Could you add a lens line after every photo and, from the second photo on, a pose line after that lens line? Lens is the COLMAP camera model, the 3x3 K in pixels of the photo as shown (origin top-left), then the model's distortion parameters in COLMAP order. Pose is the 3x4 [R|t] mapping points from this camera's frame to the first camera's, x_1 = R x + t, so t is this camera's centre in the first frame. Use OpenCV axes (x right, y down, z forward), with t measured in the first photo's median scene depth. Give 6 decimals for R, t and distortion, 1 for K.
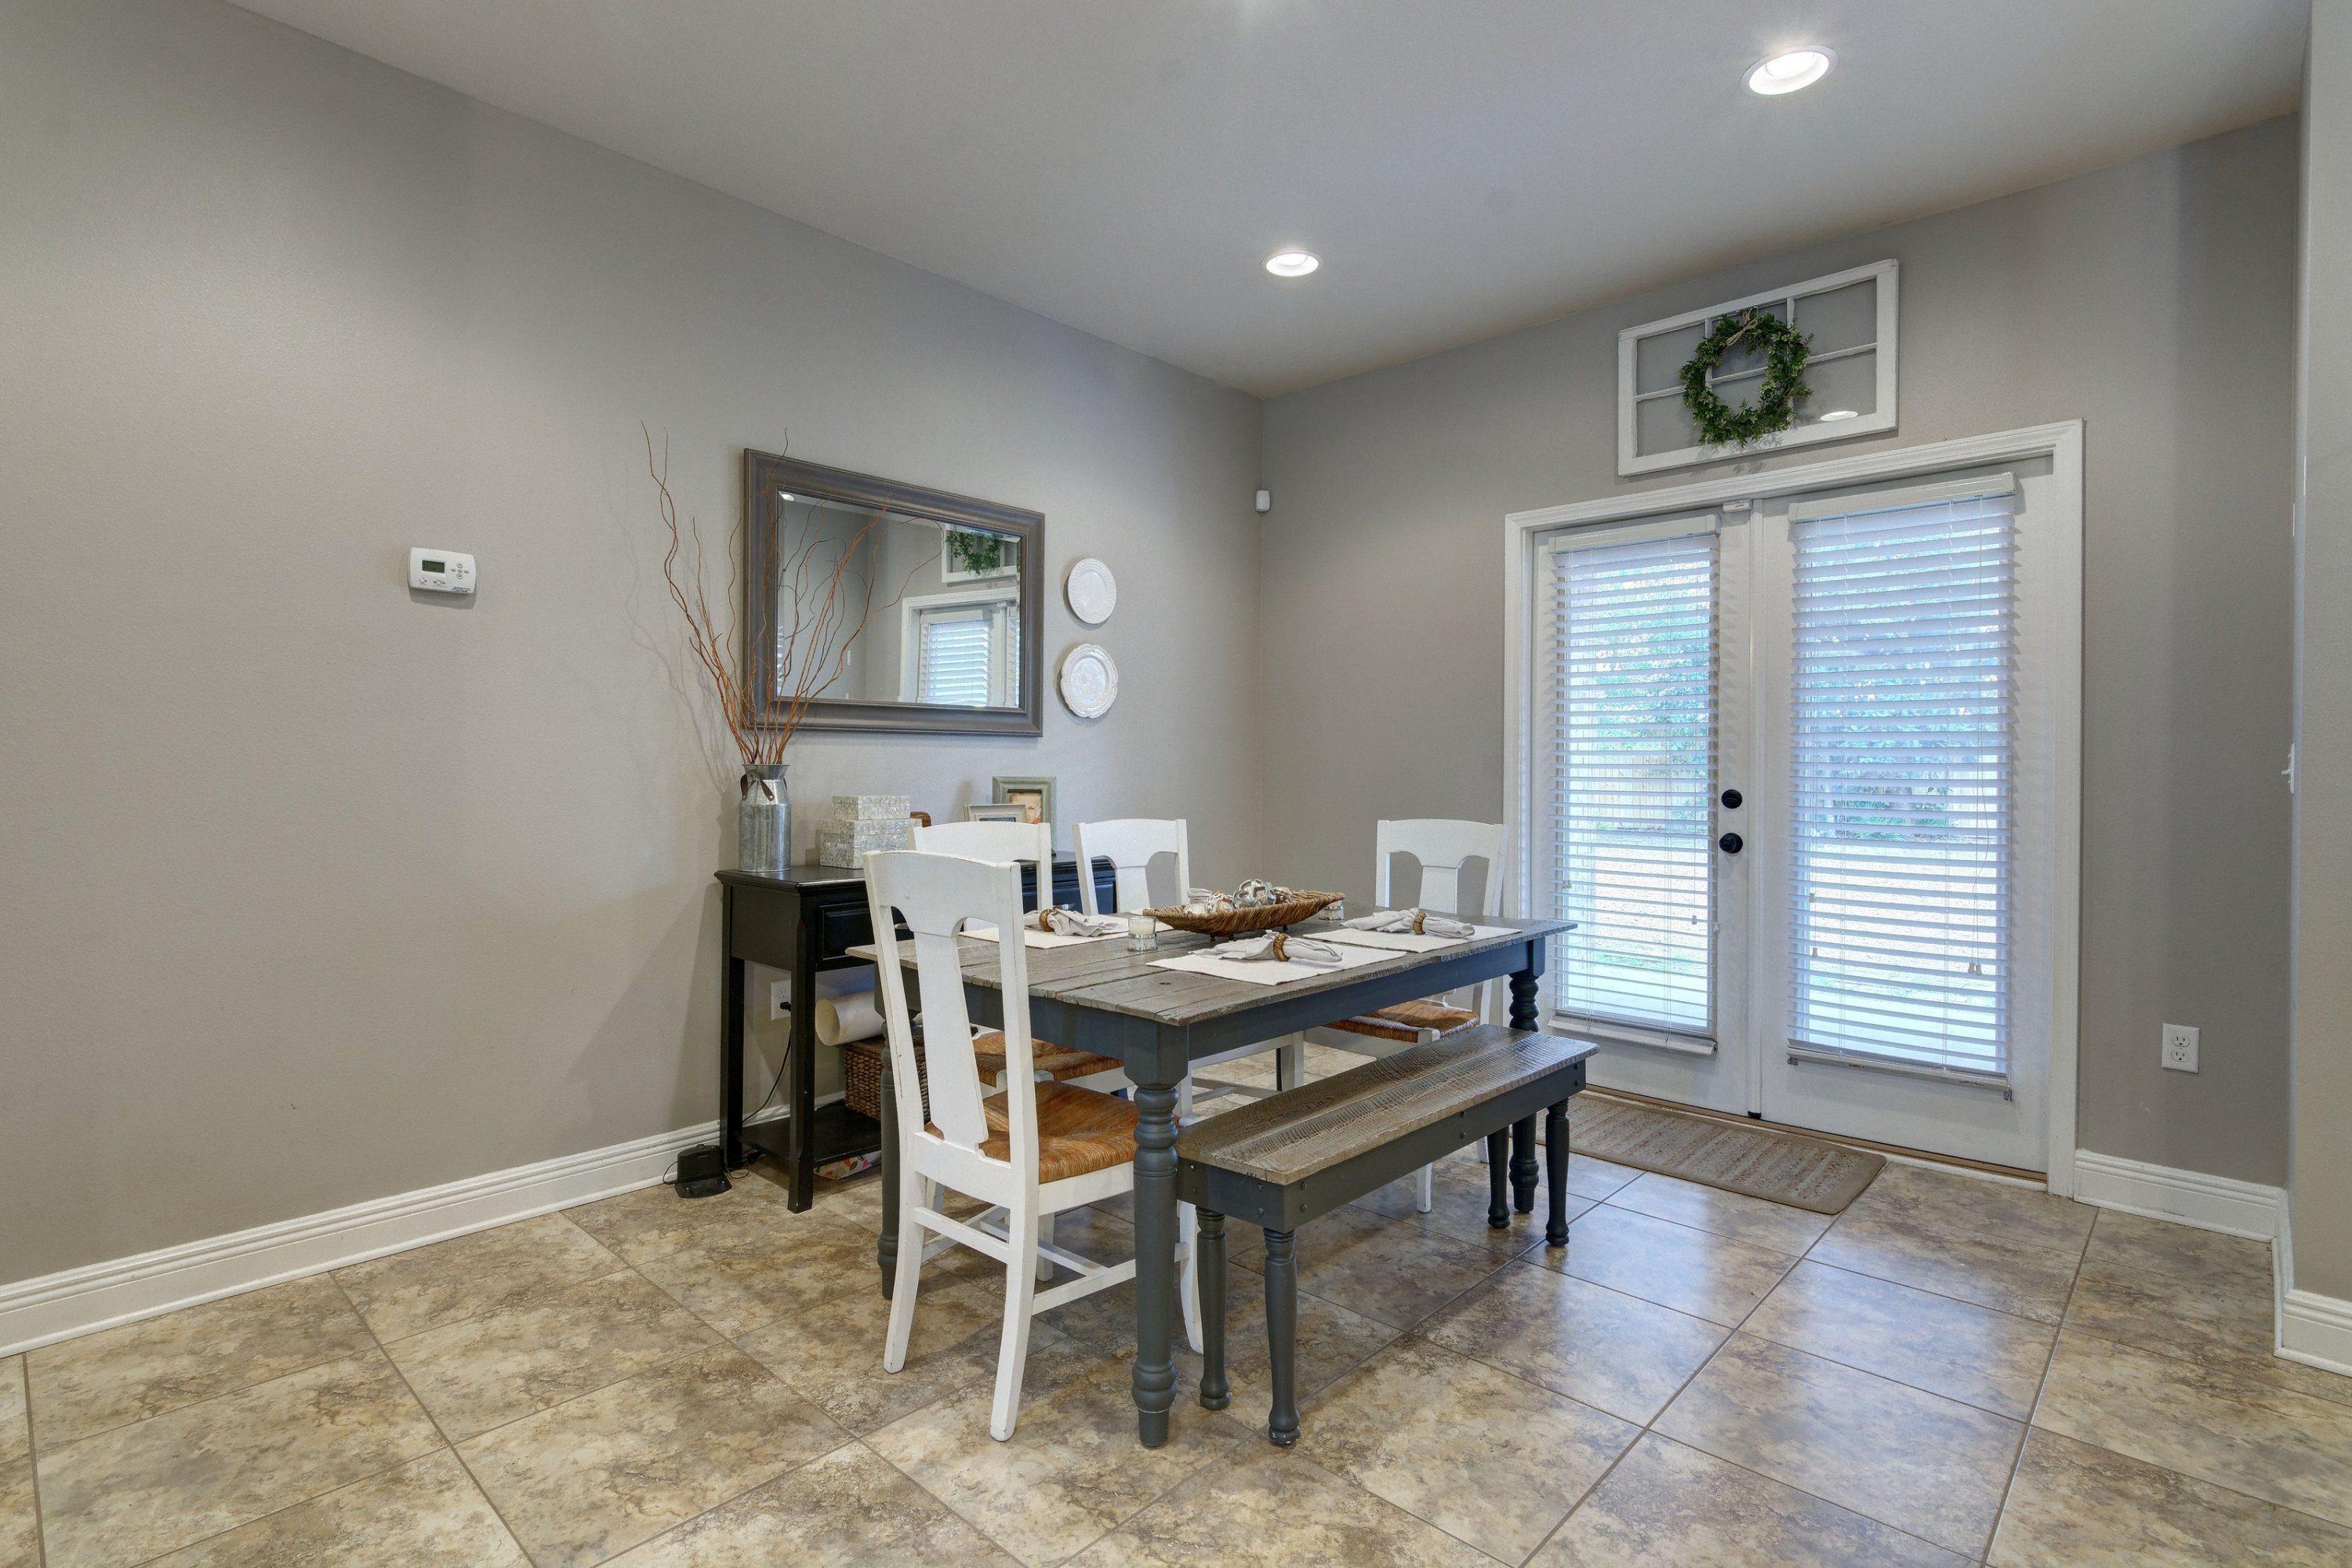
lens RADIAL K [[1128.1, 0, 1179.5], [0, 1128.1, 777.8], [0, 0, 1]] dist [0.001909, 0.000429]
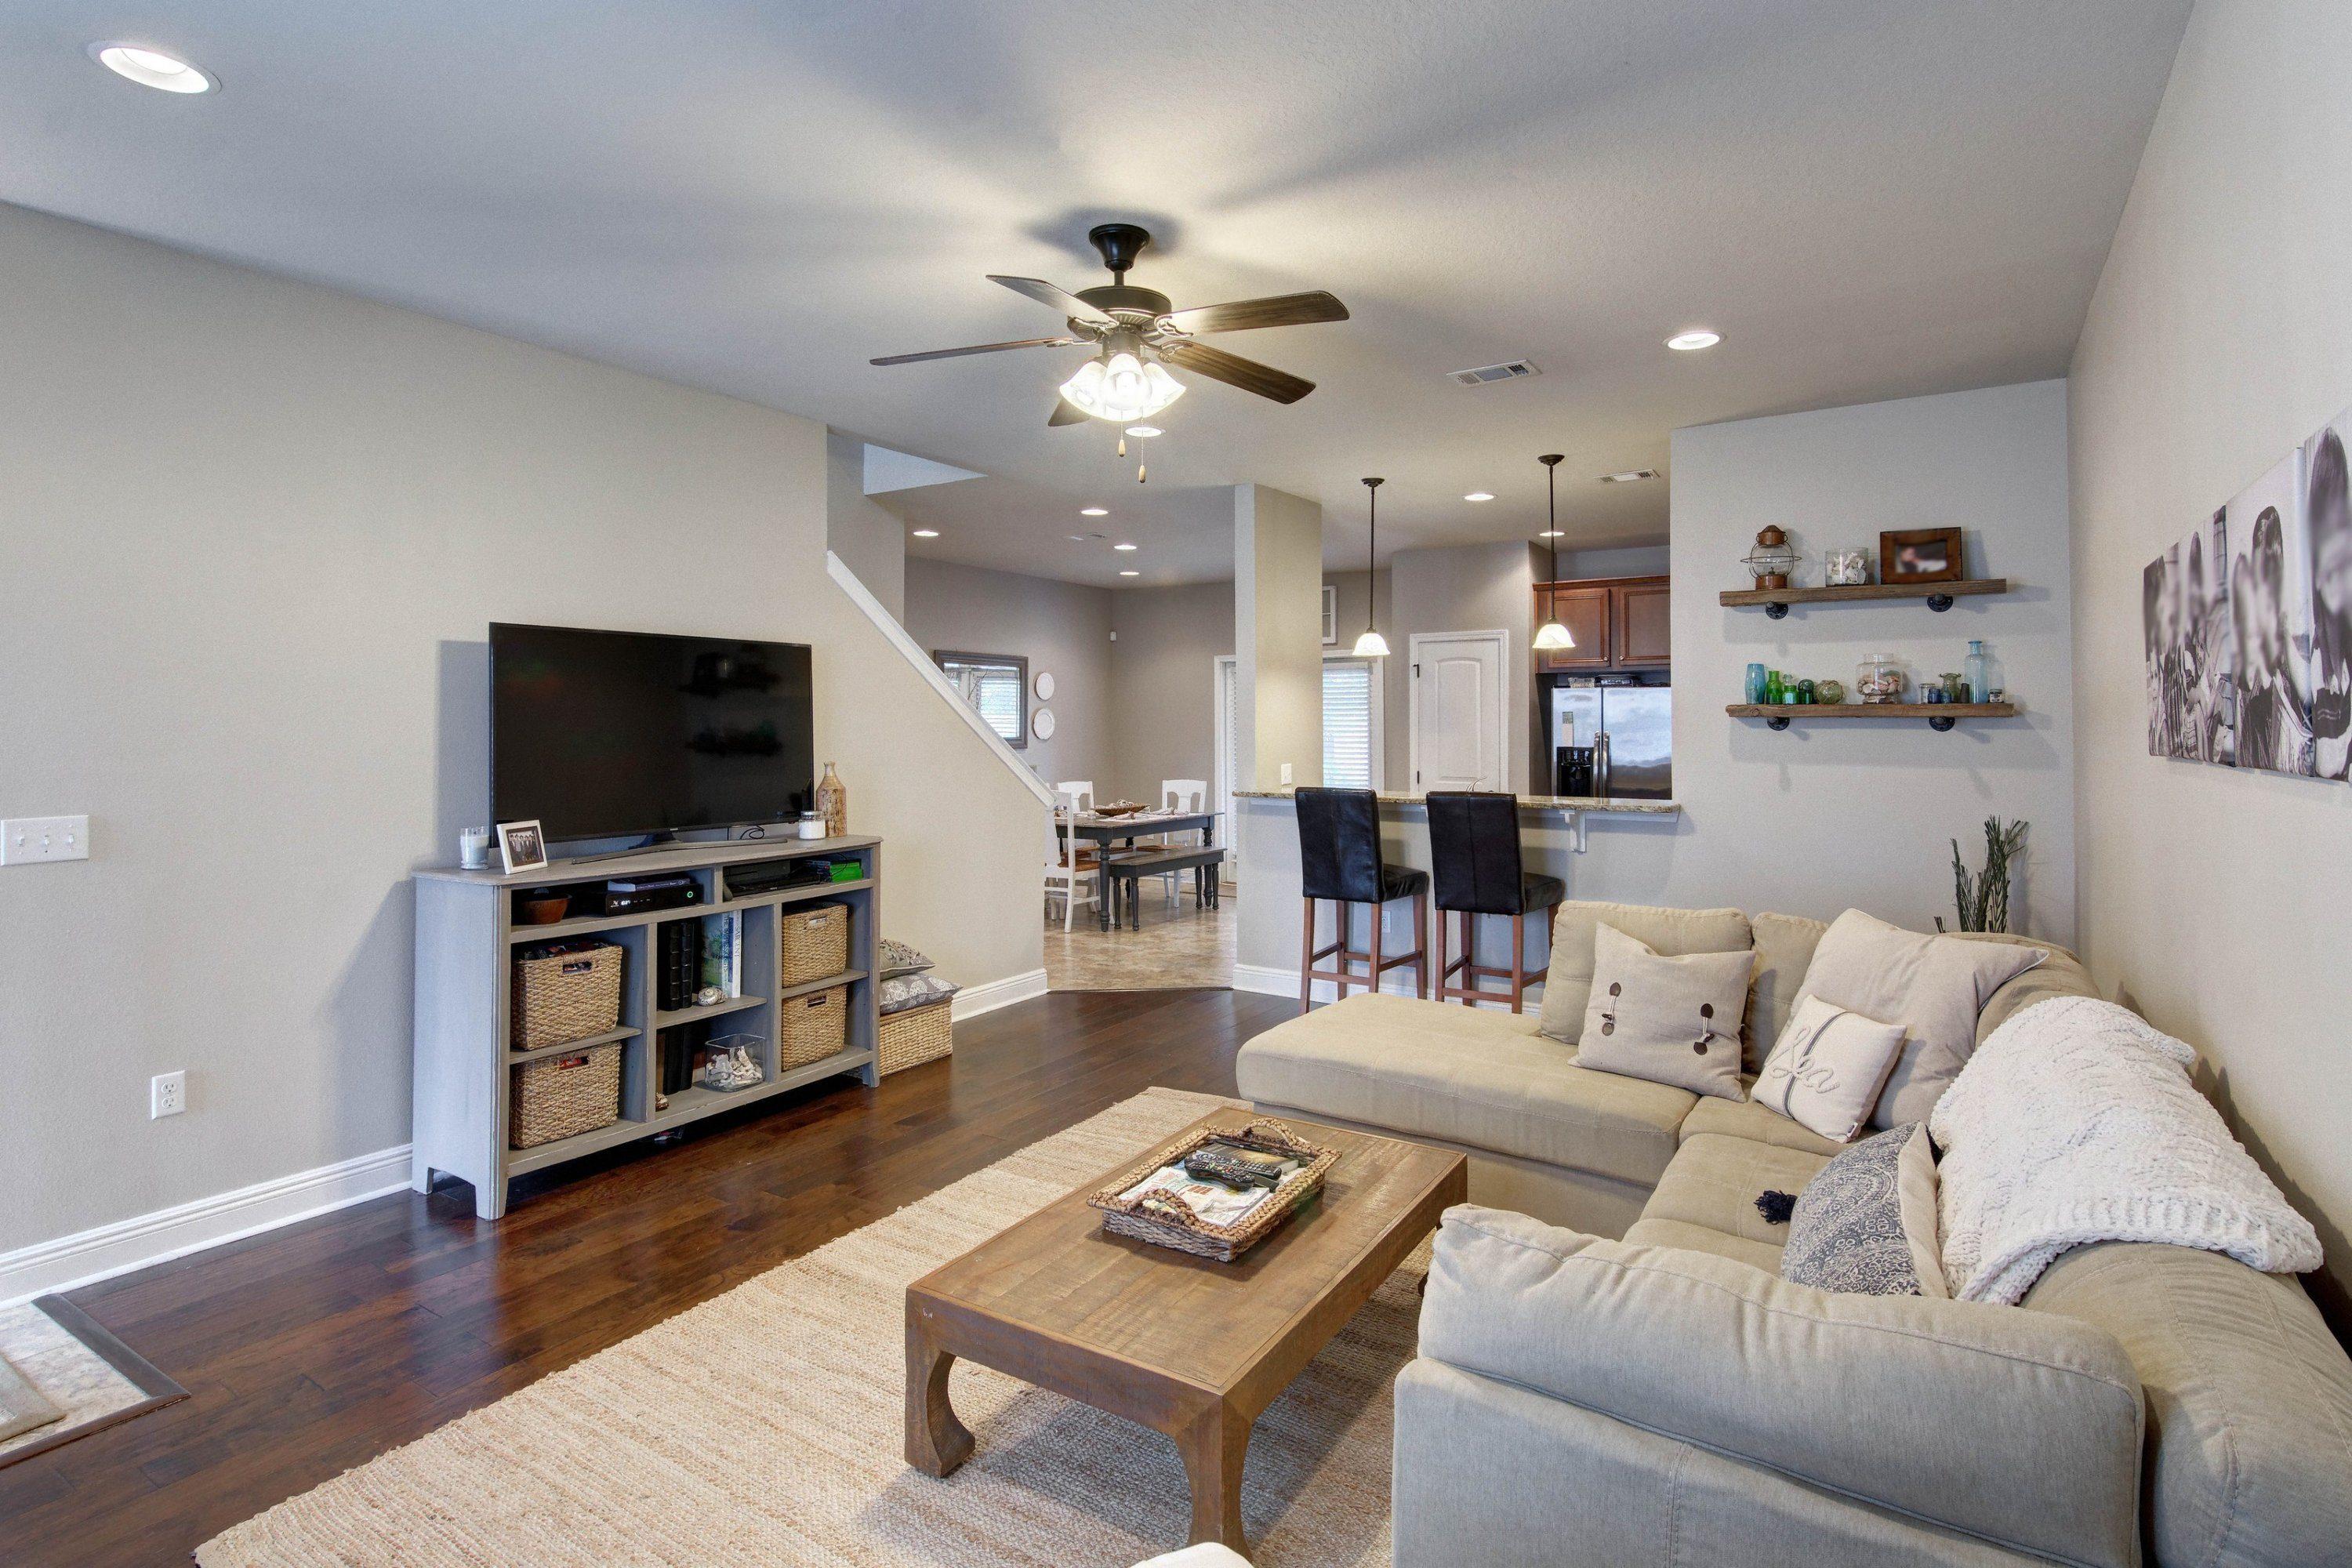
lens RADIAL K [[1178.5, 0, 1246.7], [0, 1178.5, 701.5], [0, 0, 1]] dist [0.002169, 0.000146]
pose [[0.974349, -0.003887, 0.225010, -0.266535], [0.010169, 0.999590, -0.026767, -0.074473], [-0.224813, 0.028369, 0.973989, -1.819490]]
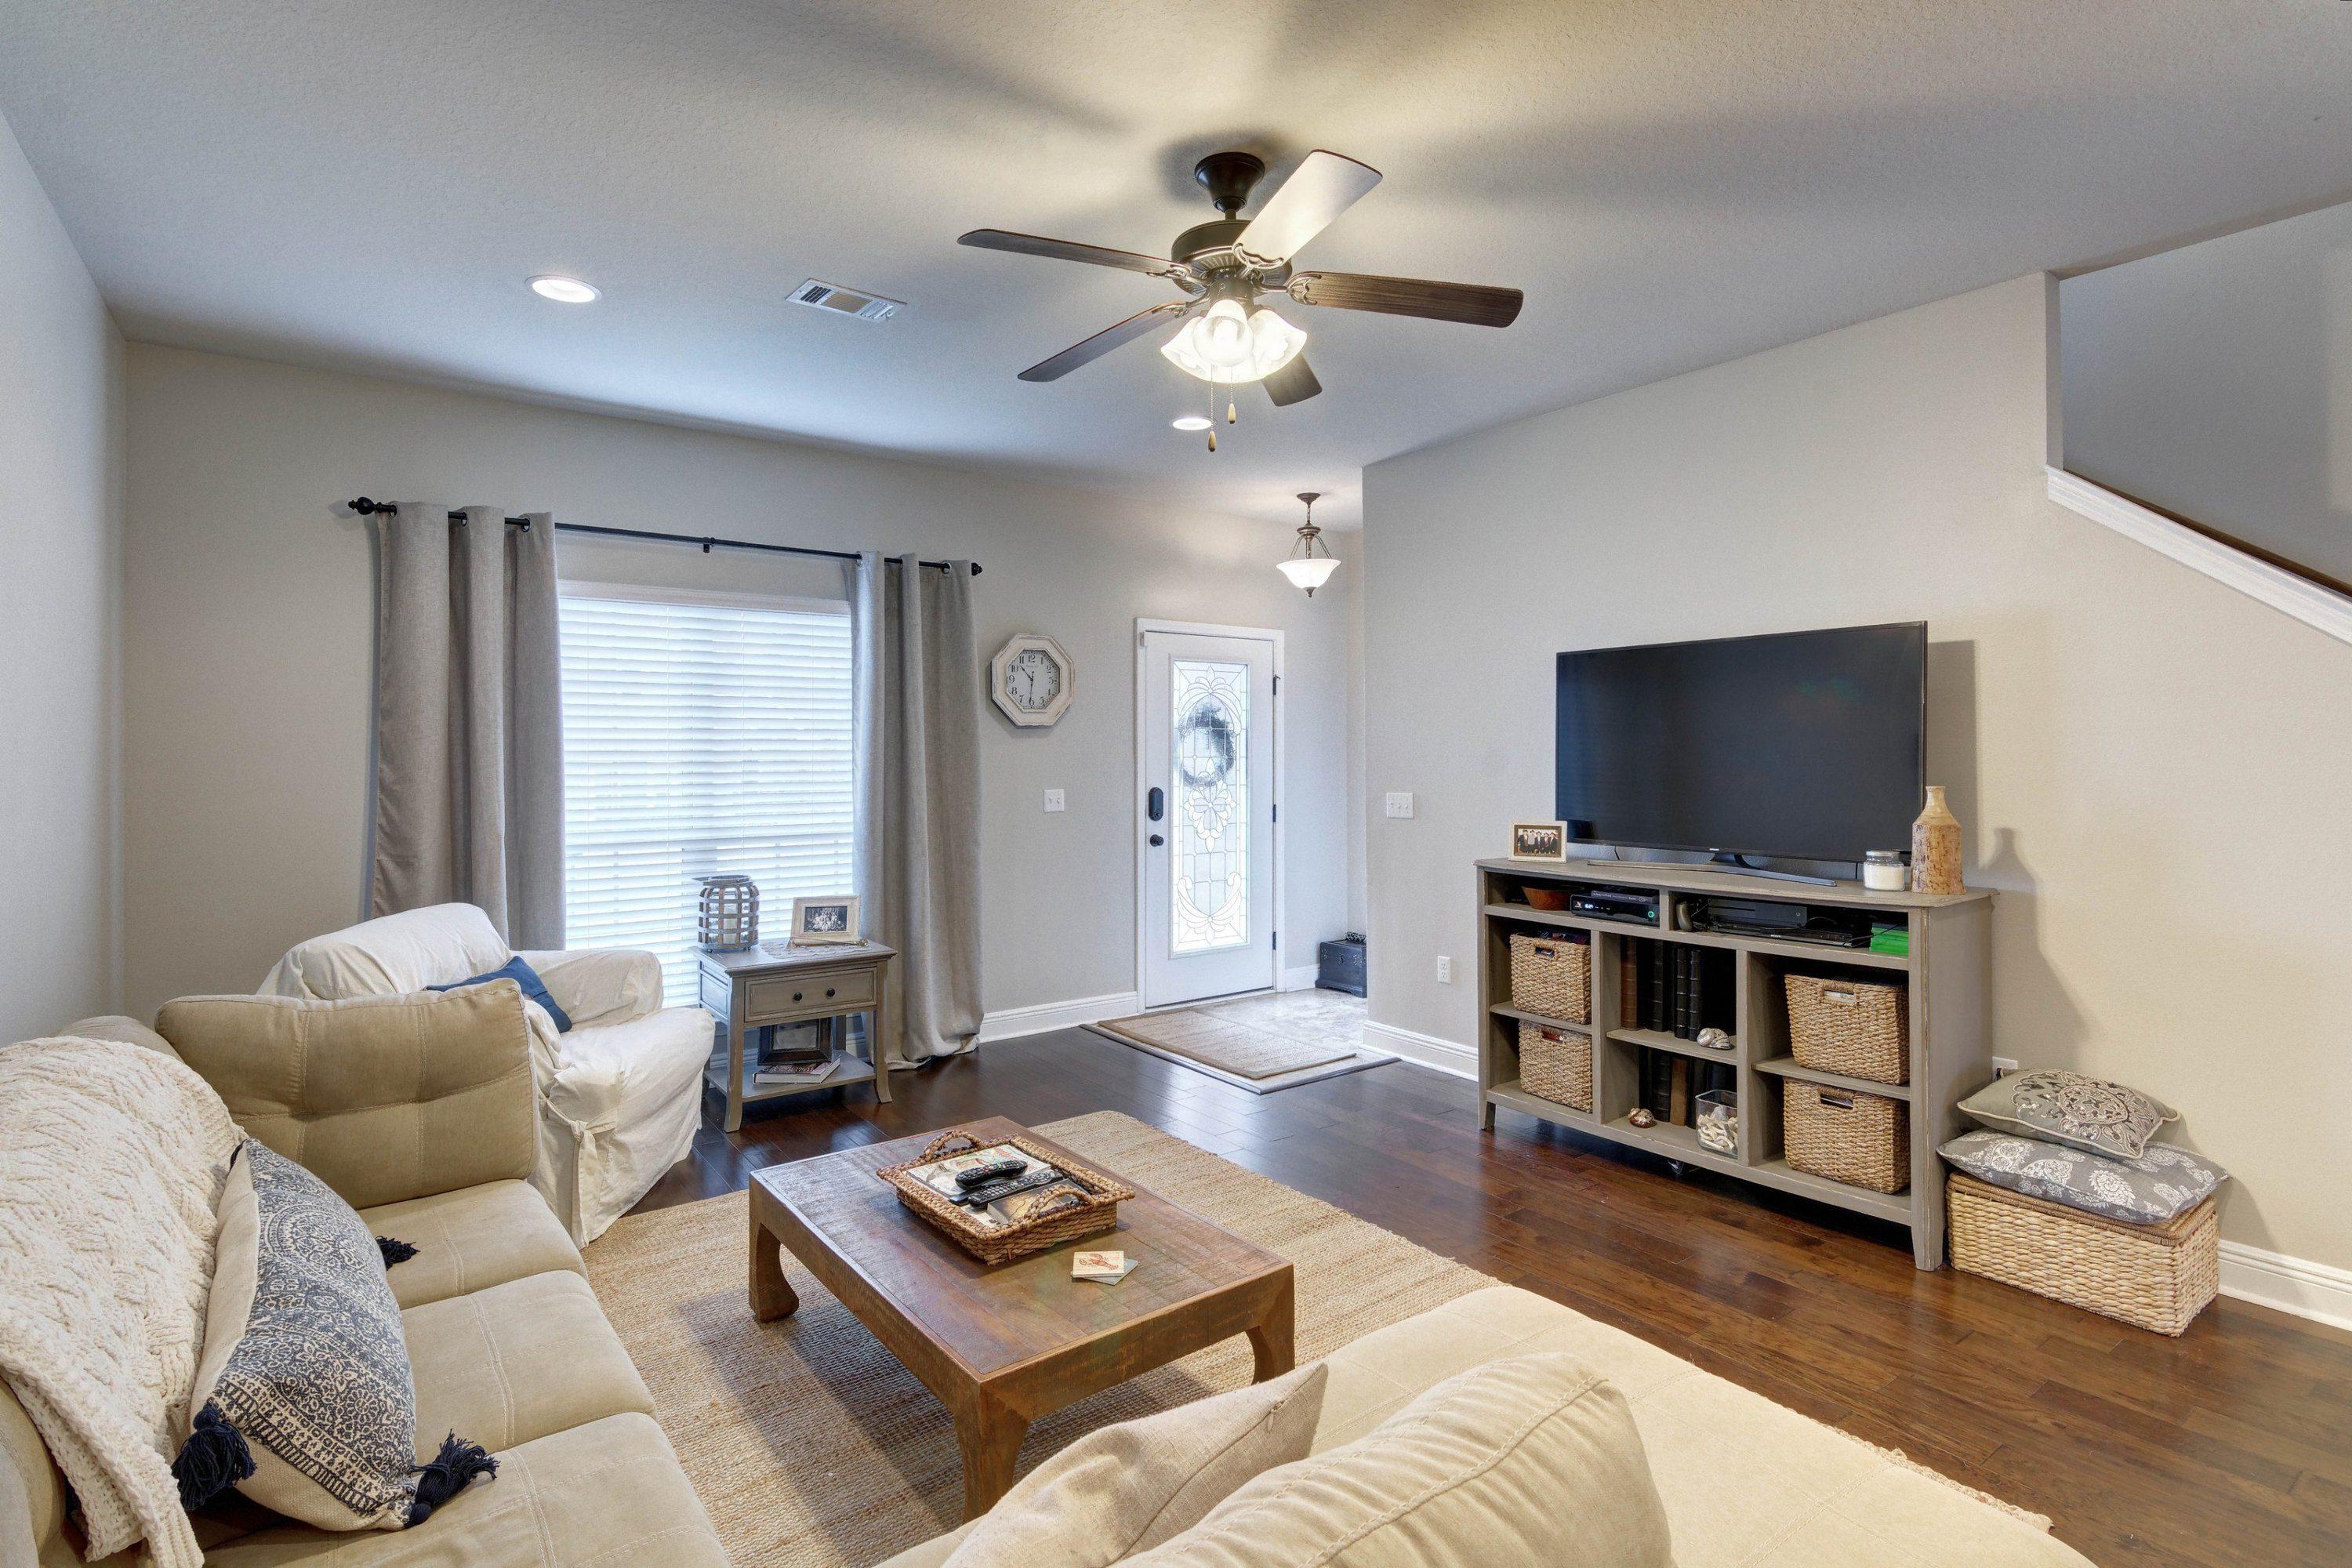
lens RADIAL K [[1152.1, 0, 1133.0], [0, 1152.1, 746.4], [0, 0, 1]] dist [-0.001304, 0.000003]
pose [[-0.206379, -0.015815, -0.978344, 0.617559], [-0.006442, 0.999870, -0.014804, -0.059444], [0.978451, 0.003247, -0.206454, -0.813508]]
